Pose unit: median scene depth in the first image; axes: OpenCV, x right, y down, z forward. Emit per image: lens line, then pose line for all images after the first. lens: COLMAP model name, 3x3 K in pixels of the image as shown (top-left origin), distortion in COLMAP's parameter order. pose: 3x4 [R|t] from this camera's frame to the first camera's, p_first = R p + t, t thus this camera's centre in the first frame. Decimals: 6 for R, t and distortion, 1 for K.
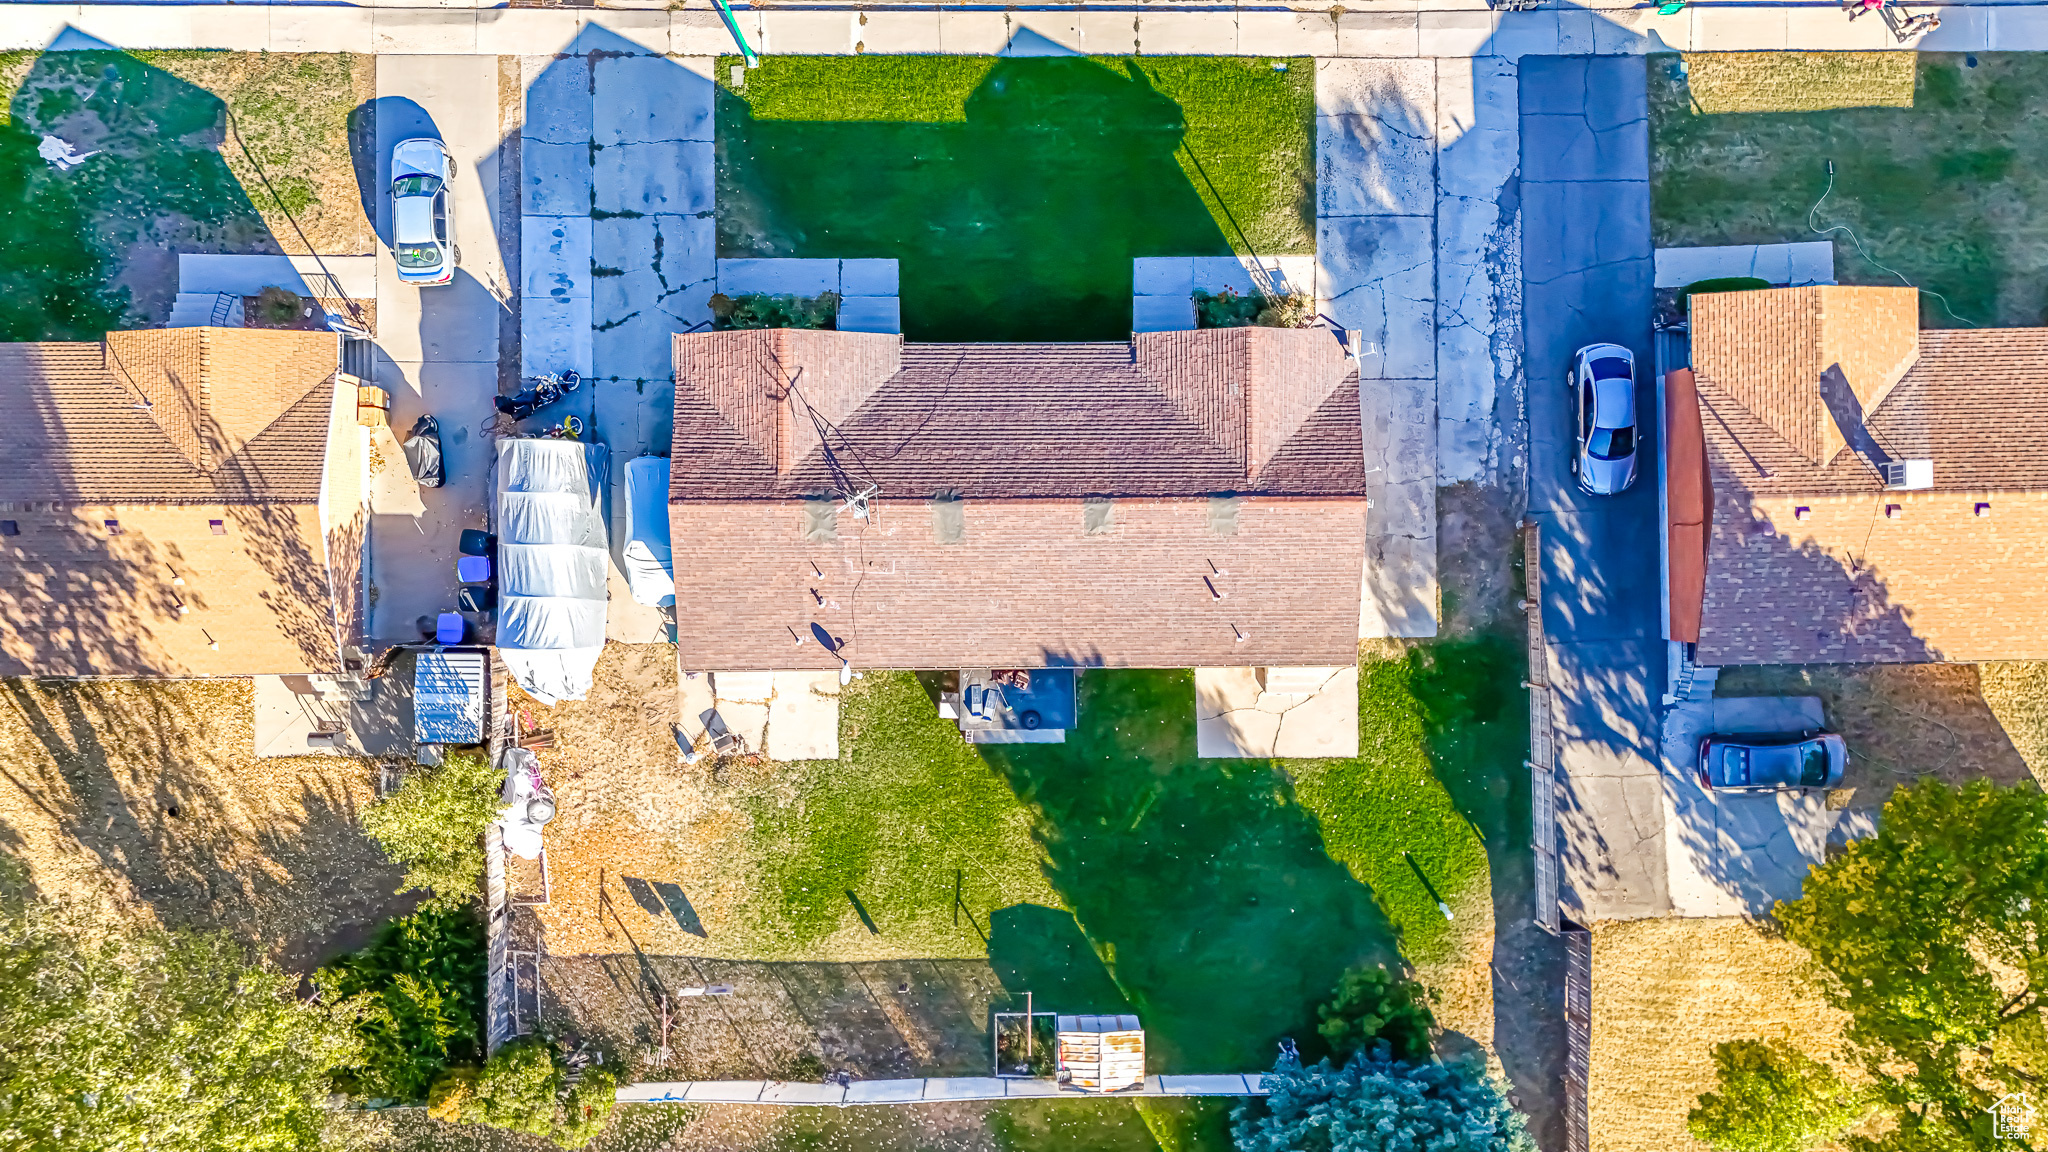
lens RADIAL K [[1503.7, 0, 1026.6], [0, 1503.7, 582.6], [0, 0, 1]] dist [0.081551, -0.078113]
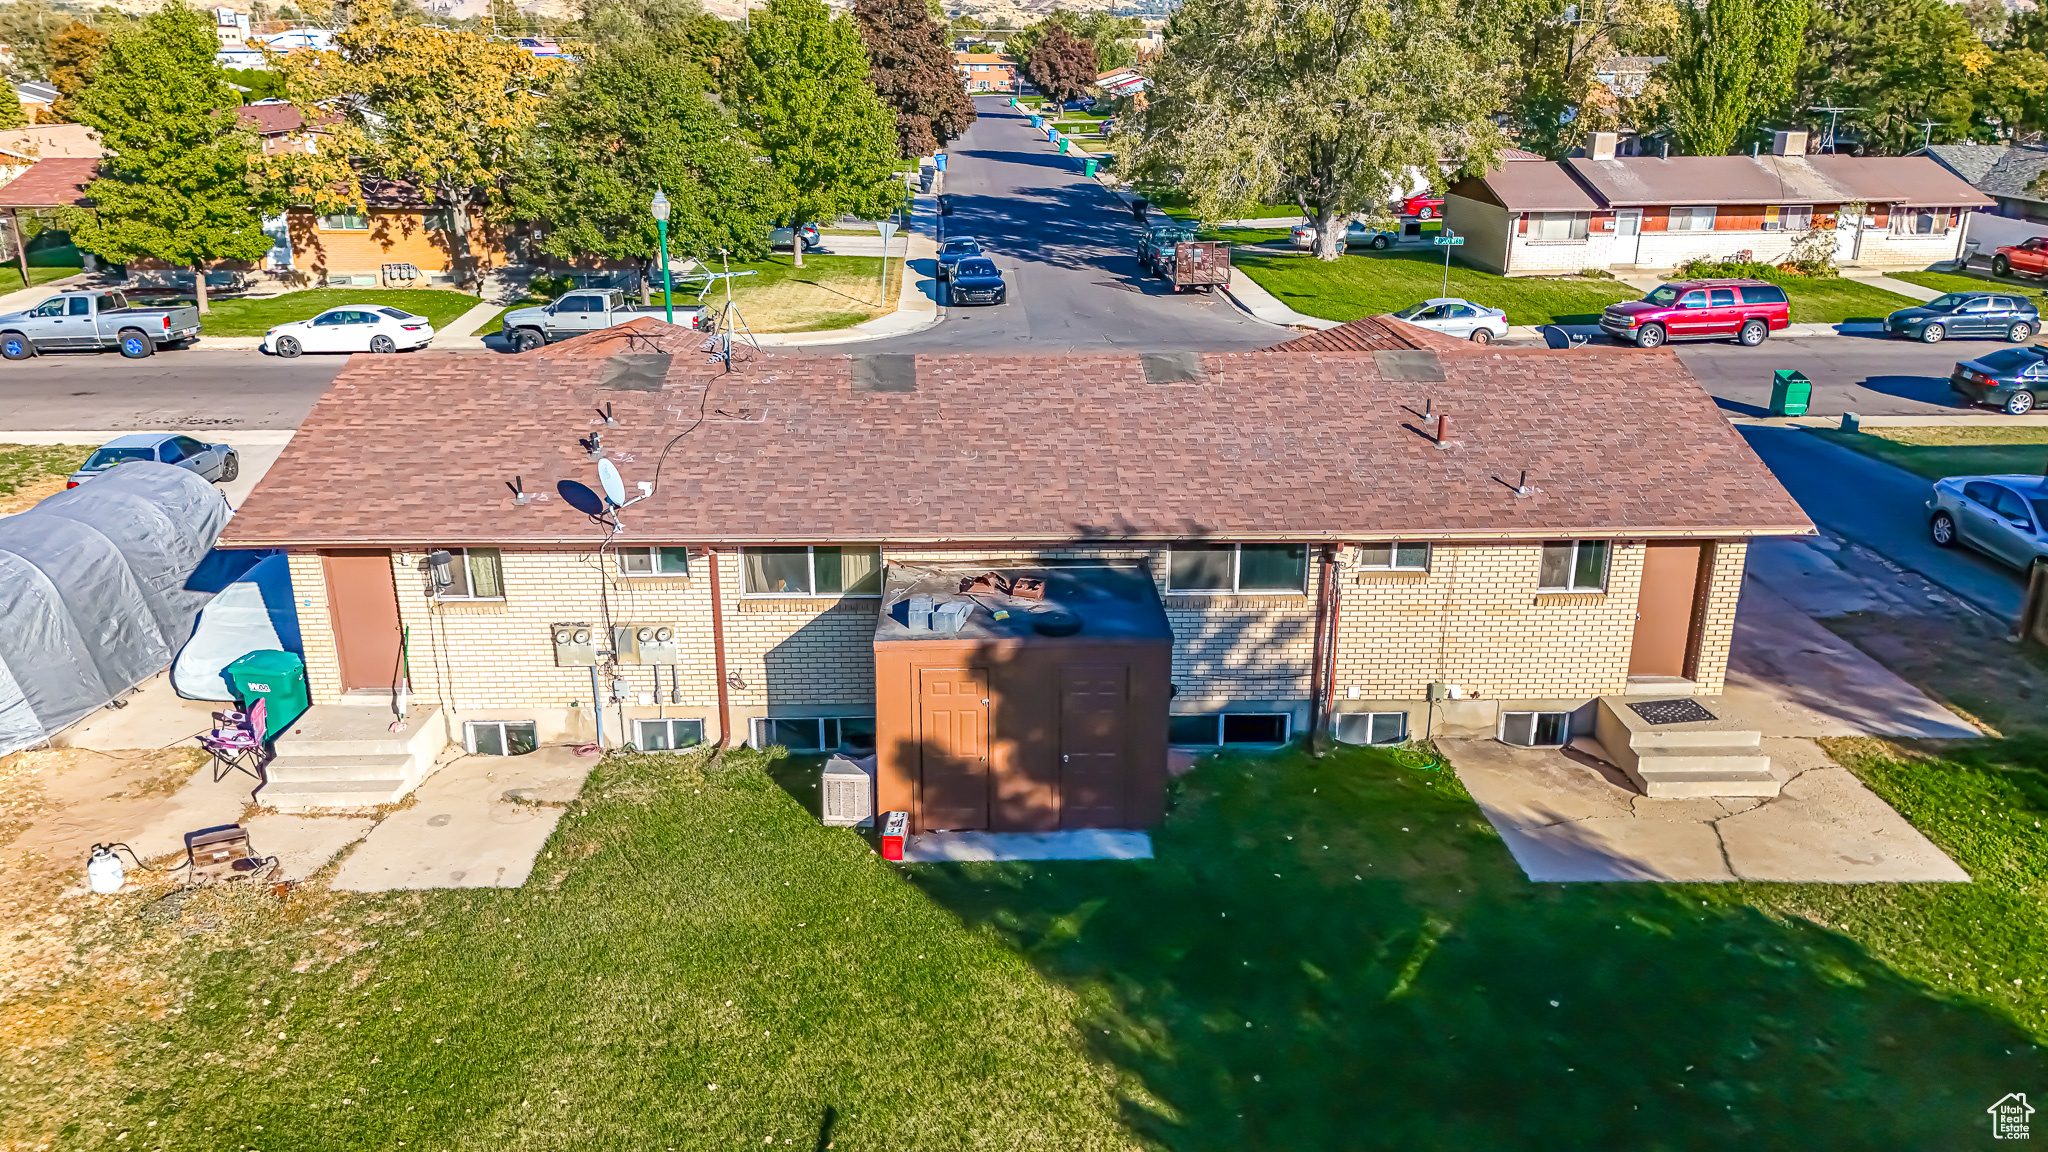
lens RADIAL K [[1509.4, 0, 1028.9], [0, 1509.4, 578.1], [0, 0, 1]] dist [0.070596, -0.074087]
pose [[0.999778, -0.017338, 0.011956, -0.008327], [0.016995, 0.328940, -0.944198, 0.432876], [0.012437, 0.944192, 0.329161, 0.811134]]
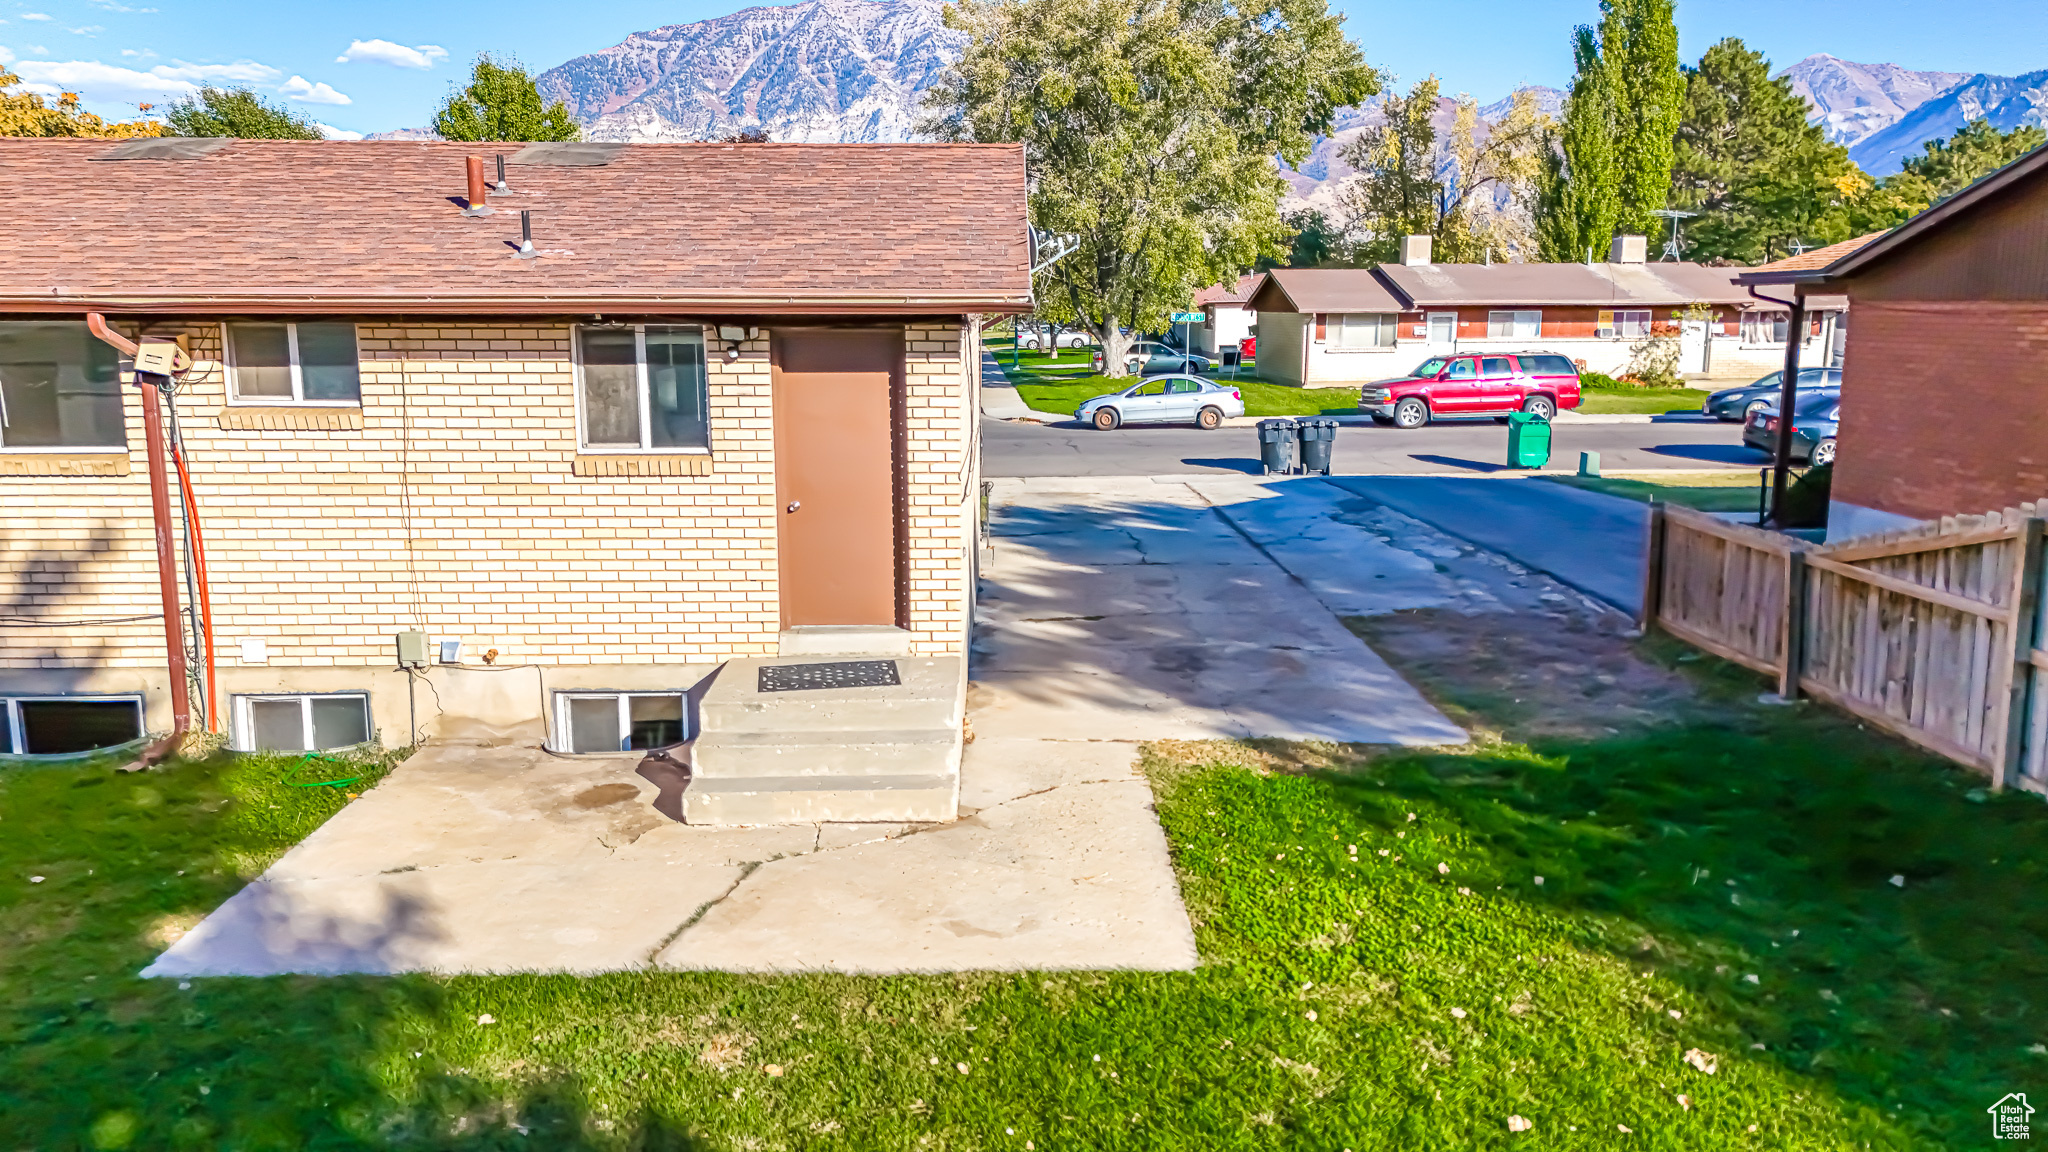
lens RADIAL K [[1509.4, 0, 1028.9], [0, 1509.4, 578.1], [0, 0, 1]] dist [0.070596, -0.074087]
pose [[0.999826, -0.016091, 0.009424, 0.201751], [0.012155, 0.179134, -0.983750, 0.259840], [0.014141, 0.983693, 0.179298, 0.935472]]
